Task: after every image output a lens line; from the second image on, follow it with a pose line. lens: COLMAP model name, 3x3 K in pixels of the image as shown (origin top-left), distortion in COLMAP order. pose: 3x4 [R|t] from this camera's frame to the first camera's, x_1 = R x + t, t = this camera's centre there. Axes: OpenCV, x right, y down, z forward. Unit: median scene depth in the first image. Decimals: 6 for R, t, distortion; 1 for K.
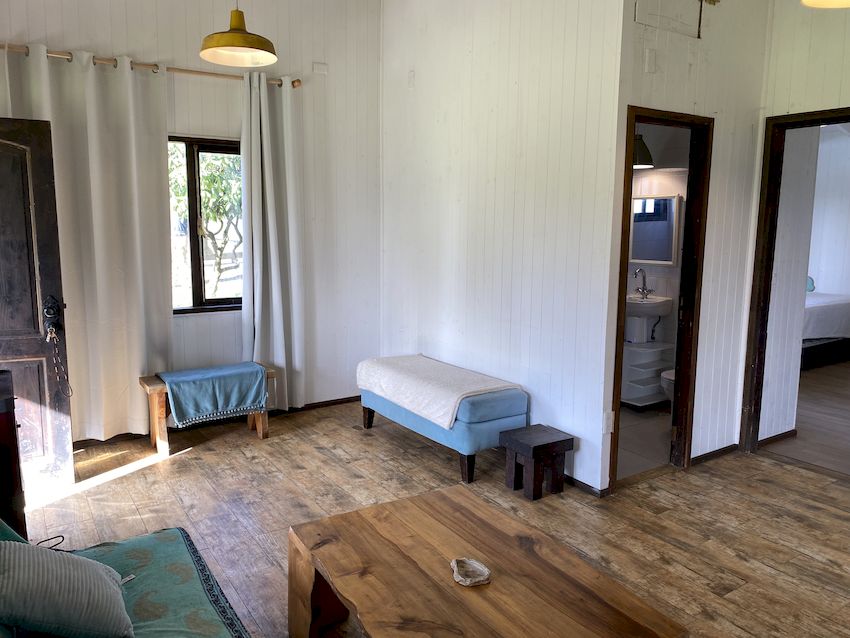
lens RADIAL K [[639.6, 0, 416.8], [0, 639.6, 307.2], [0, 0, 1]] dist [0.026287, -0.040690]
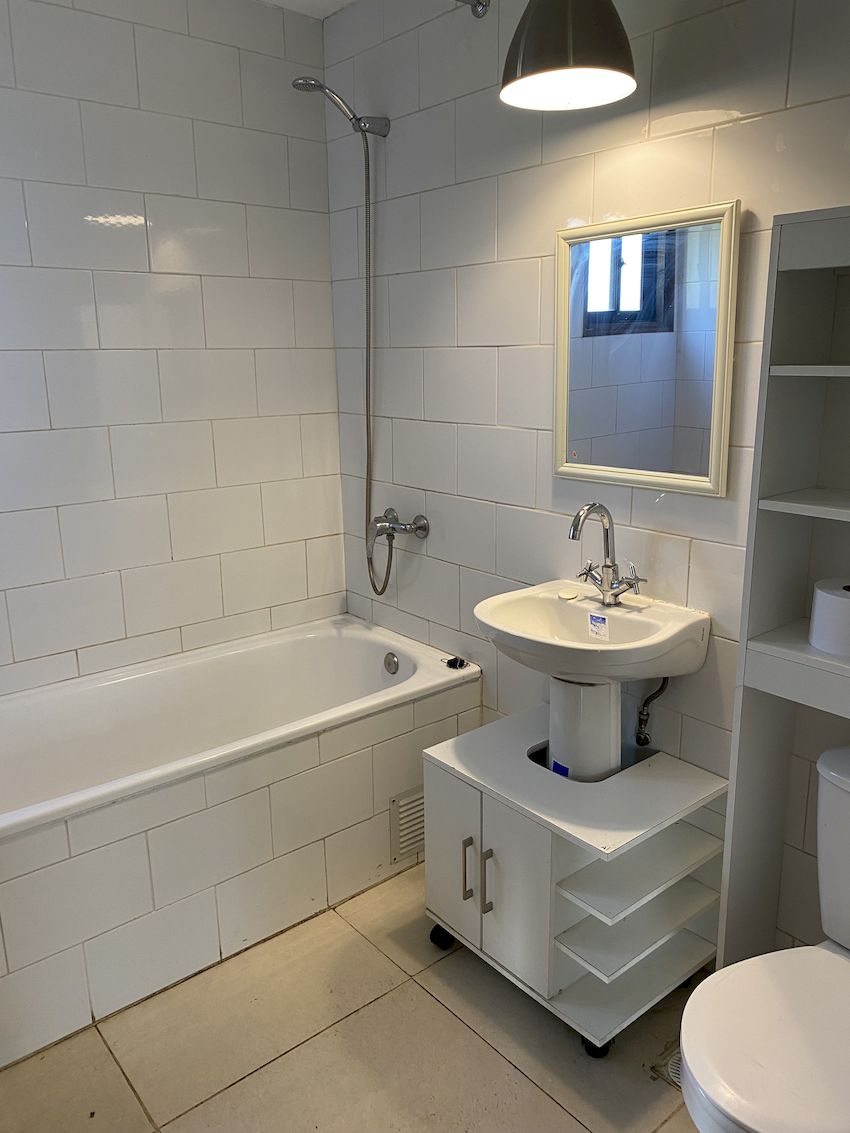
lens RADIAL K [[852.5, 0, 425.8], [0, 852.5, 565.7], [0, 0, 1]] dist [0.026287, -0.040690]
pose [[0.993548, -0.047757, 0.102866, 0.236395], [0.036424, 0.993334, 0.109364, -0.074845], [-0.107403, -0.104912, 0.988665, 0.640492]]
